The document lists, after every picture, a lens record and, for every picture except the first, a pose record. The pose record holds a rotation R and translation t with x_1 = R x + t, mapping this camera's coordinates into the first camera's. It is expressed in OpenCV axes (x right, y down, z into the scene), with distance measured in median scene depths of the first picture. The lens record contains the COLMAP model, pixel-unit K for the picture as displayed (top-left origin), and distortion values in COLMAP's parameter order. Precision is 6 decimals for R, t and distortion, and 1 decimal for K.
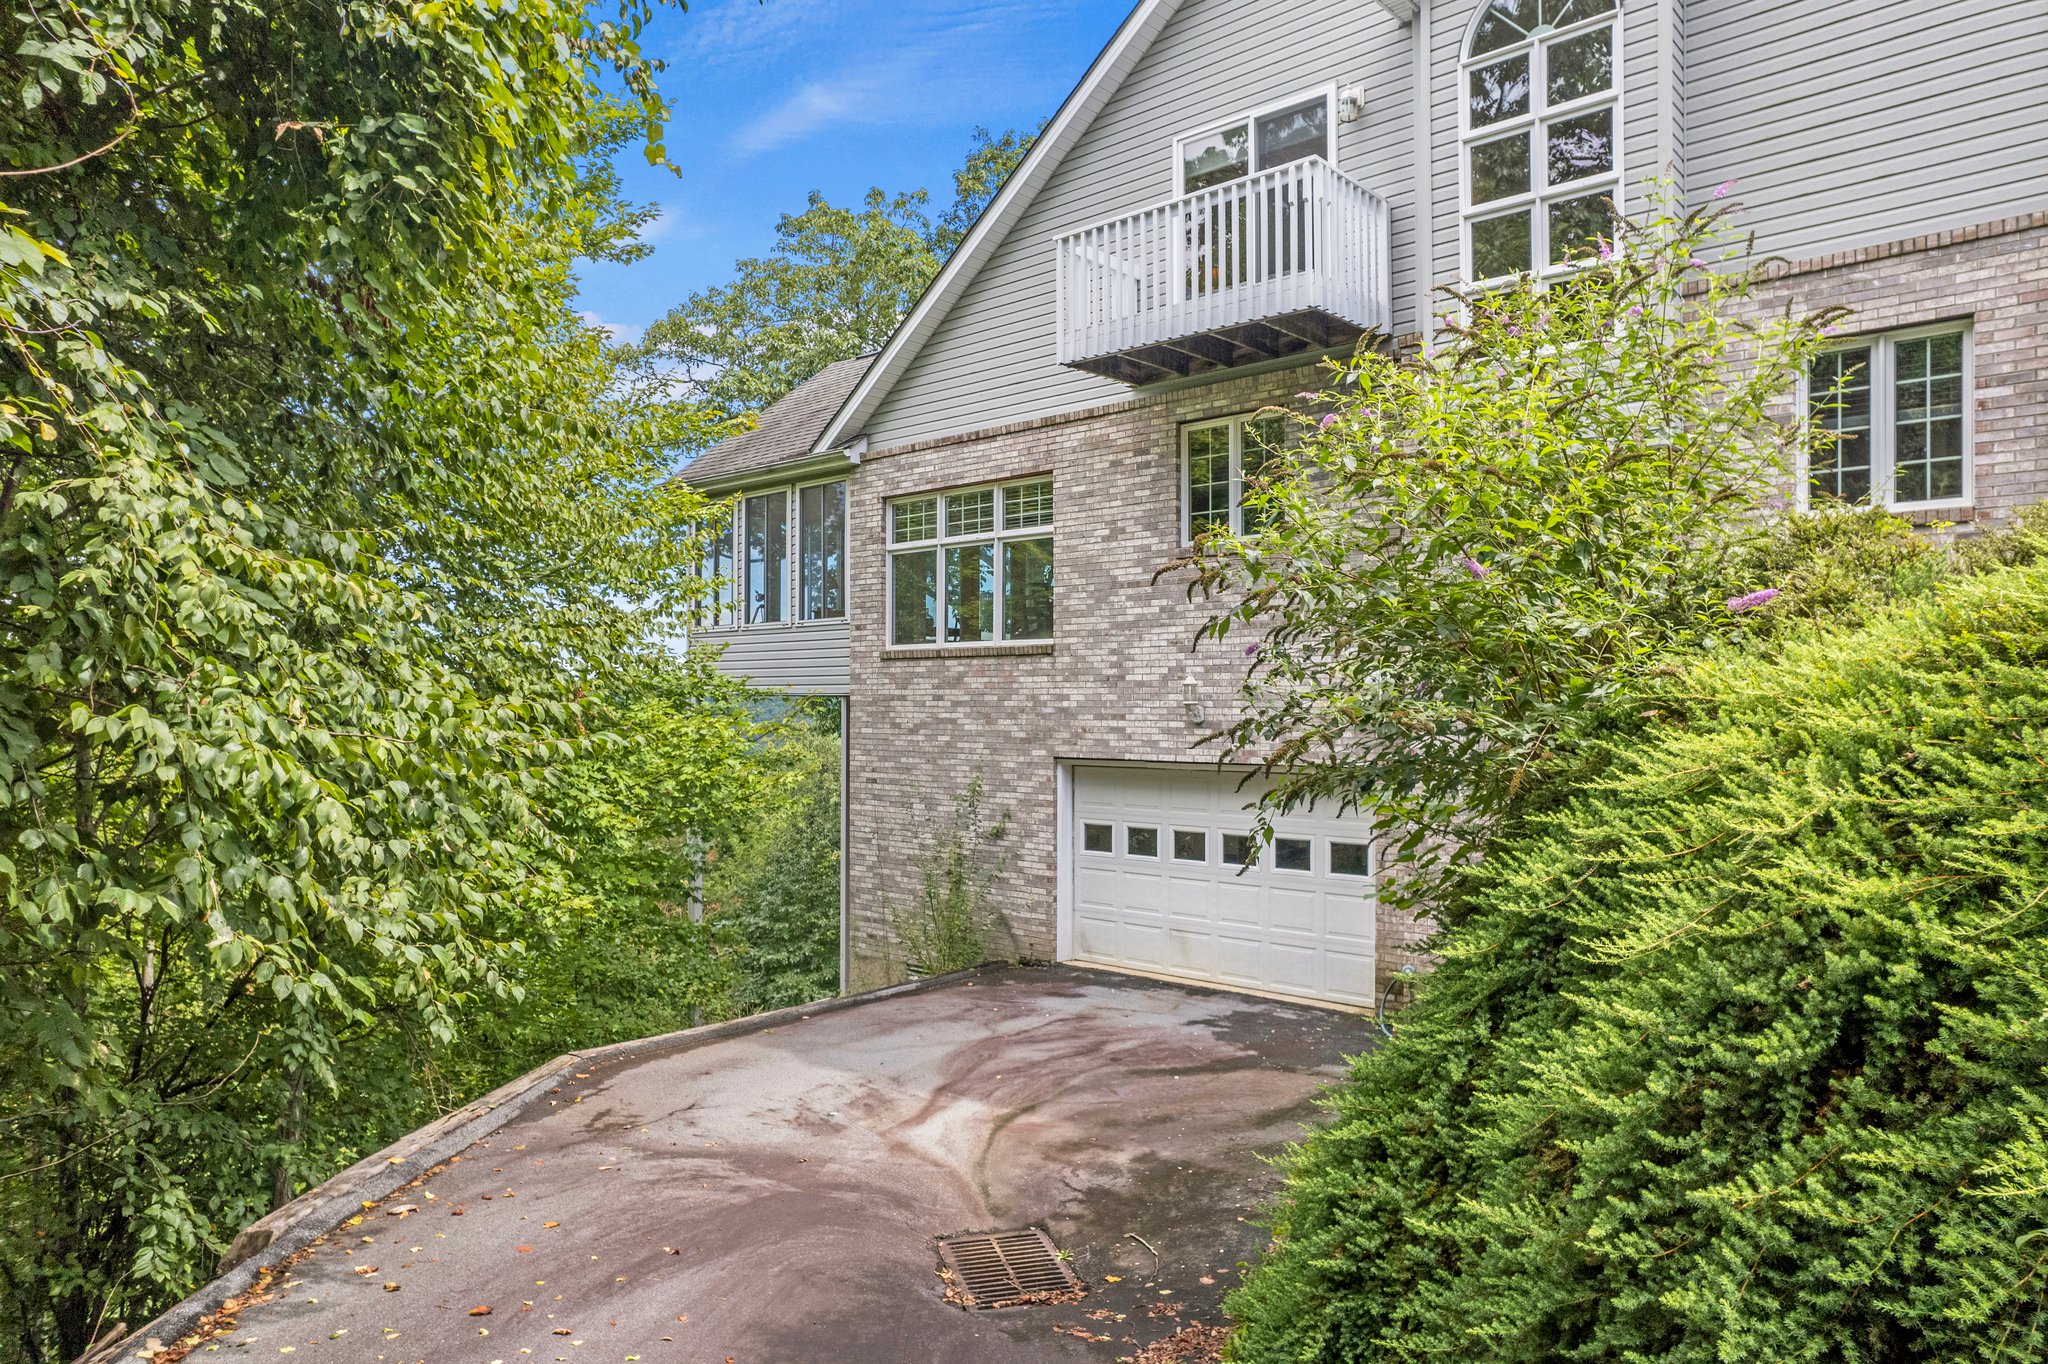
lens RADIAL K [[1289.5, 0, 1024.0], [0, 1289.5, 682.0], [0, 0, 1]] dist [-0.048785, 0.000228]
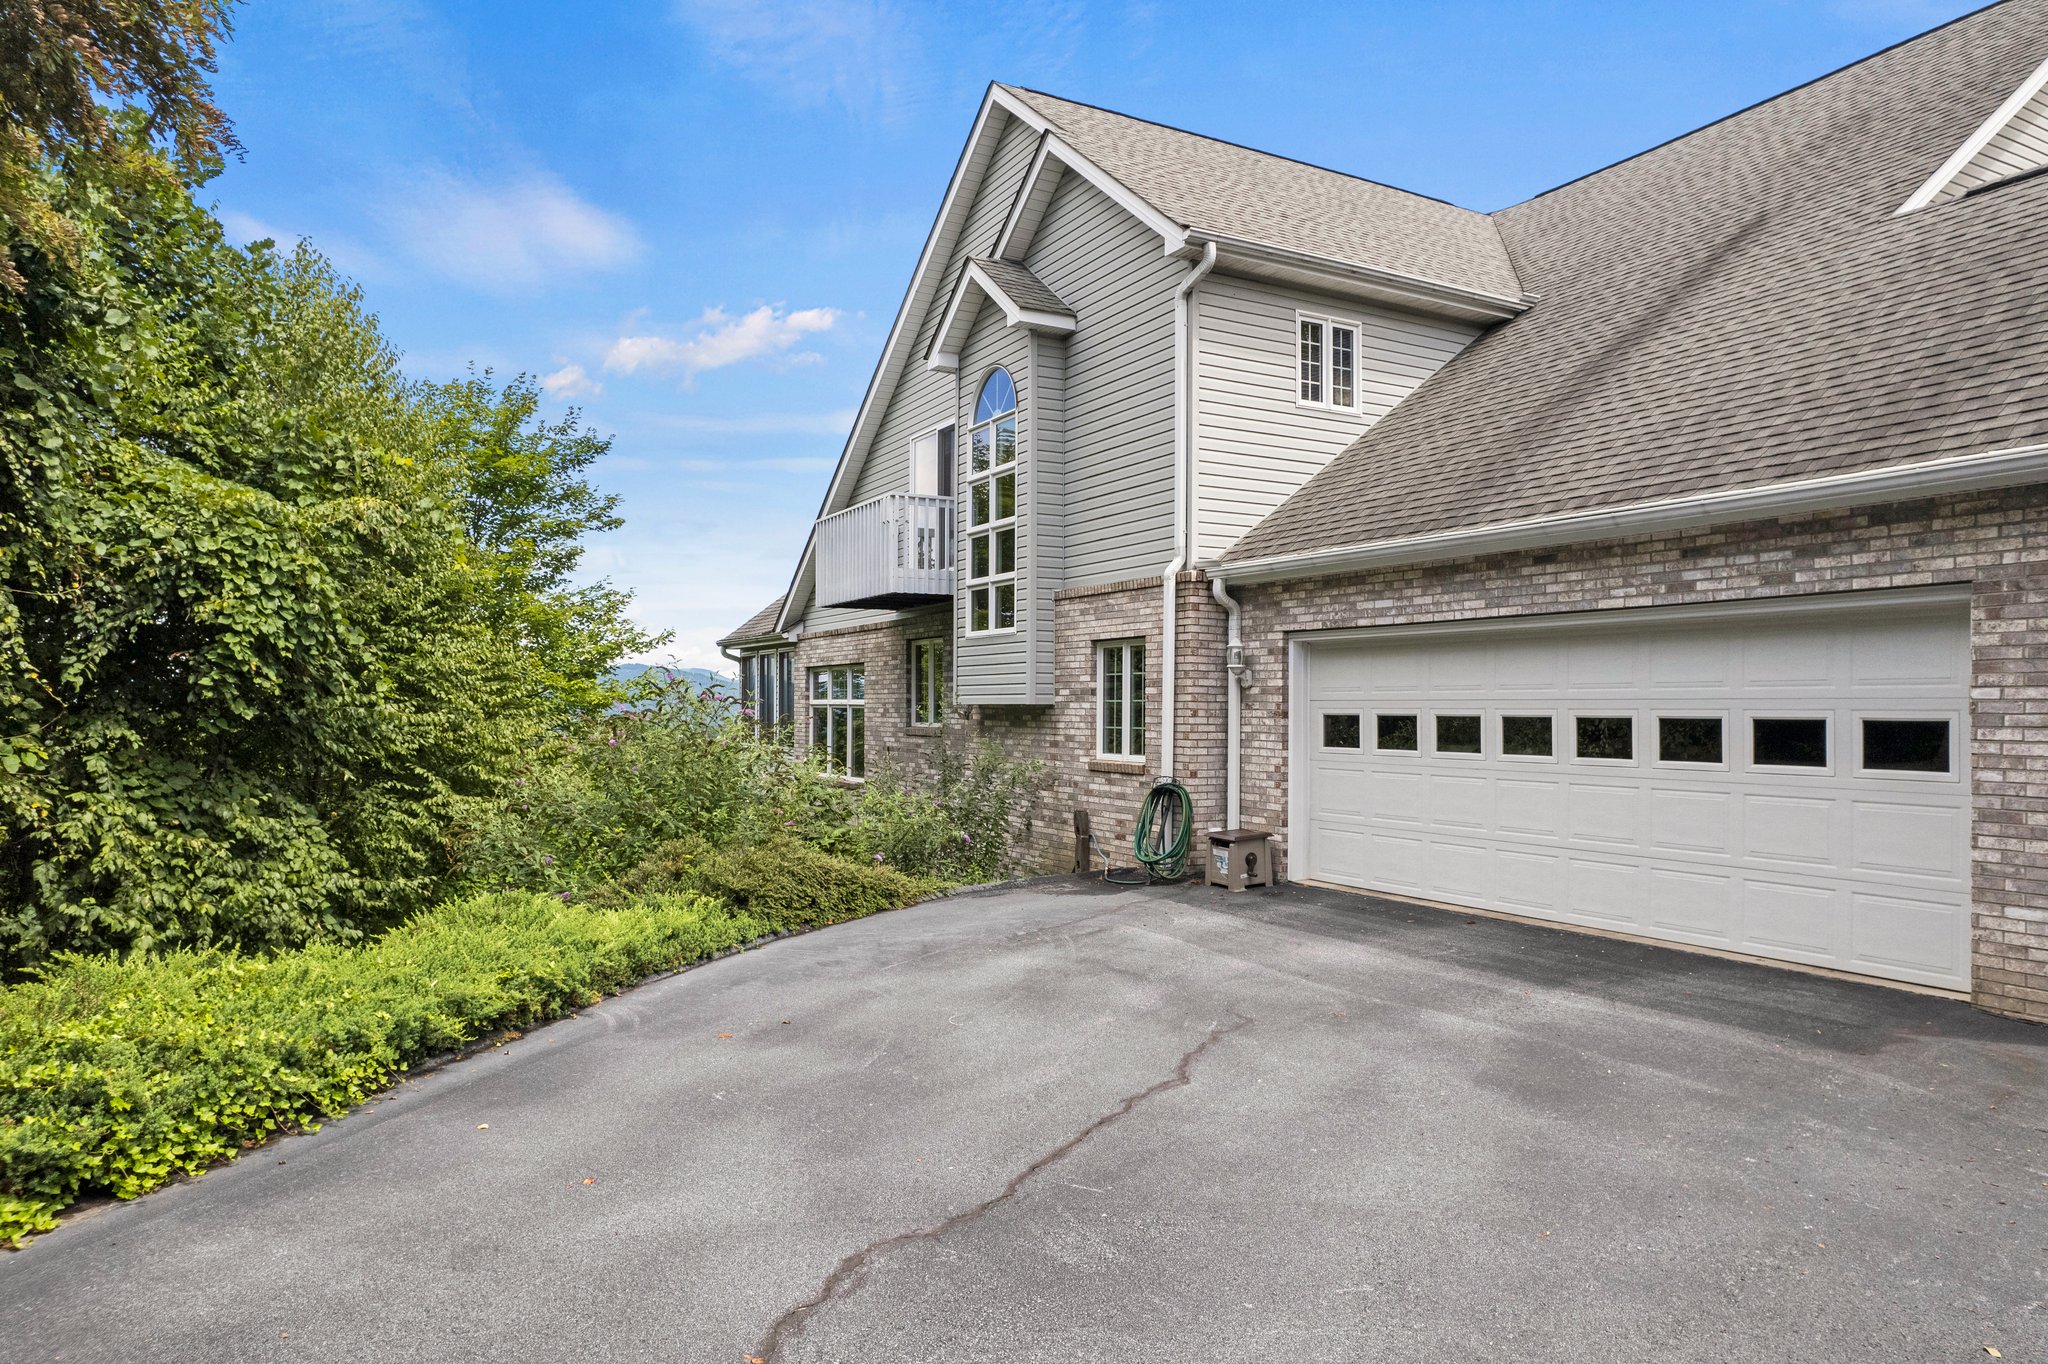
lens RADIAL K [[1315.8, 0, 1024.0], [0, 1315.8, 682.0], [0, 0, 1]] dist [-0.093257, 0.087994]
pose [[0.941471, -0.000713, -0.337093, 0.893406], [-0.000174, 0.999997, -0.002598, -0.183308], [0.337094, 0.002505, 0.941468, -0.409106]]
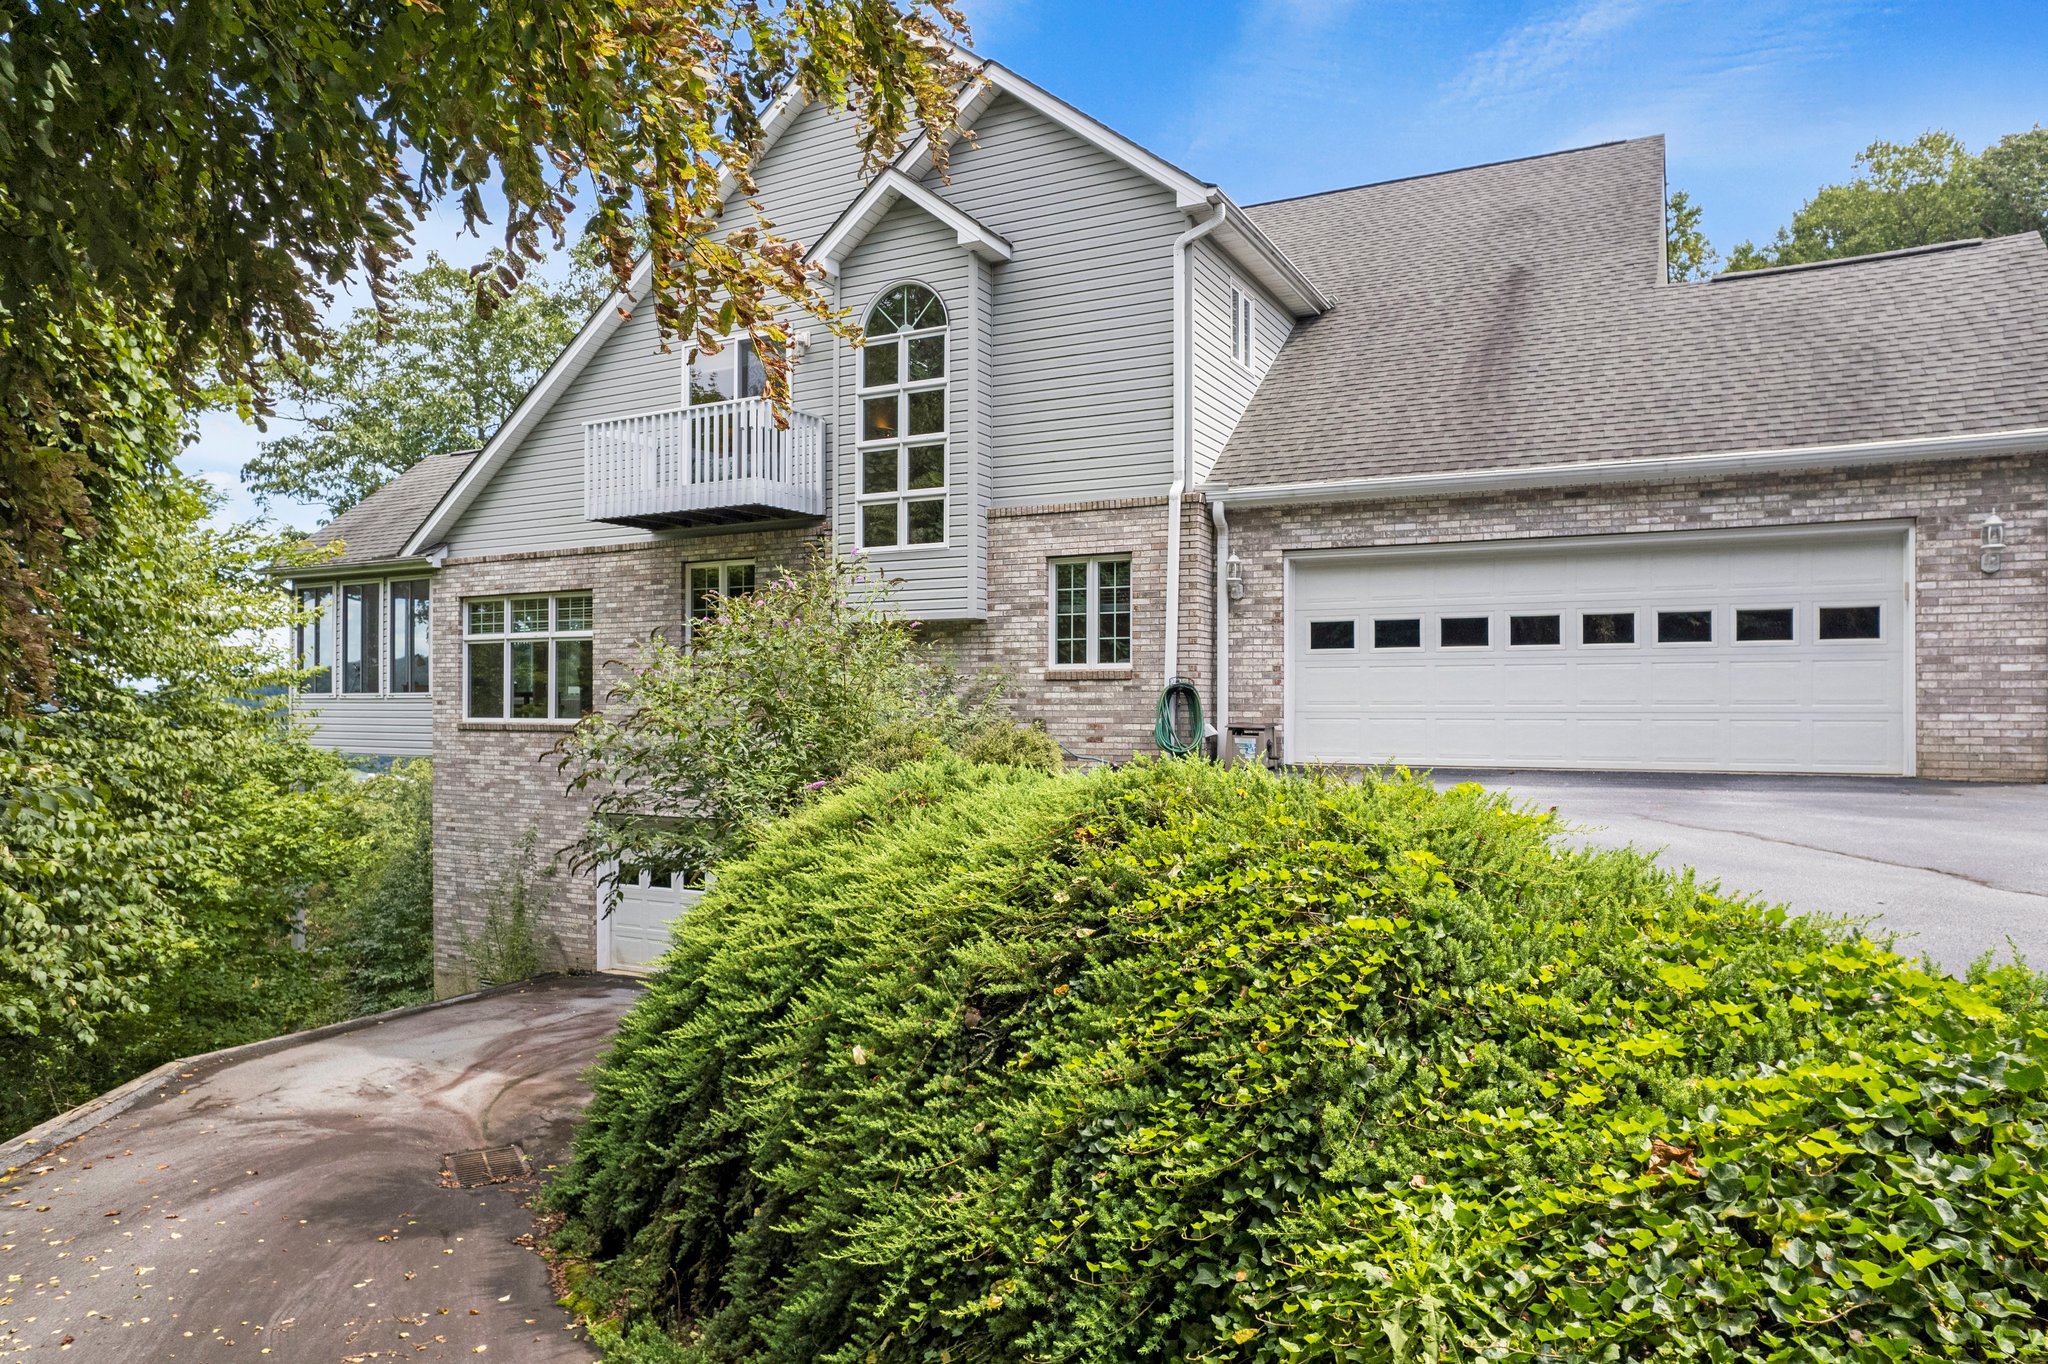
lens RADIAL K [[1315.8, 0, 1024.0], [0, 1315.8, 682.0], [0, 0, 1]] dist [-0.093257, 0.087994]
pose [[0.969686, 0.003004, 0.244334, 0.161619], [-0.003646, 0.999991, 0.002175, -0.100442], [-0.244325, -0.003000, 0.969689, -0.479769]]
